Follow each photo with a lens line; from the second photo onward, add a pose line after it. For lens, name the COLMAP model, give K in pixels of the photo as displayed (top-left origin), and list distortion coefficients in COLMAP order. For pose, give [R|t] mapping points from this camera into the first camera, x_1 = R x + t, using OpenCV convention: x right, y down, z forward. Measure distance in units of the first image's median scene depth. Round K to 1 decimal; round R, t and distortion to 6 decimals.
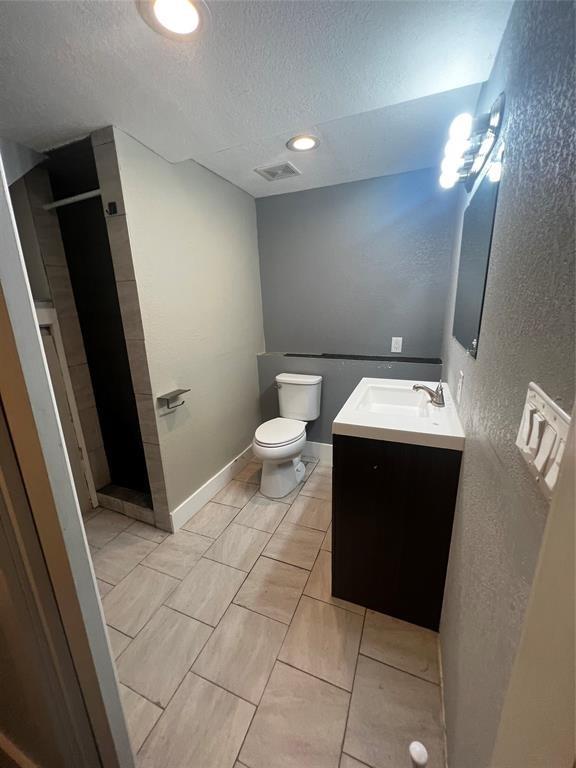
lens RADIAL K [[307.7, 0, 287.2], [0, 307.7, 385.5], [0, 0, 1]] dist [0.000747, -0.000269]
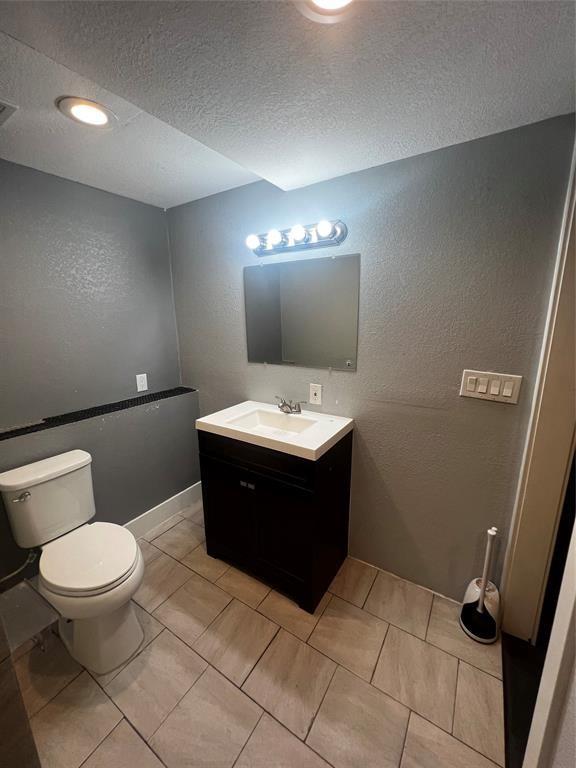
lens RADIAL K [[307.7, 0, 290.2], [0, 307.7, 382.3], [0, 0, 1]] dist [0.000747, -0.000269]
pose [[0.168198, -0.181805, 0.968843, -0.665881], [0.258508, 0.956582, 0.134625, -0.213368], [-0.951254, 0.227810, 0.207893, 0.600601]]
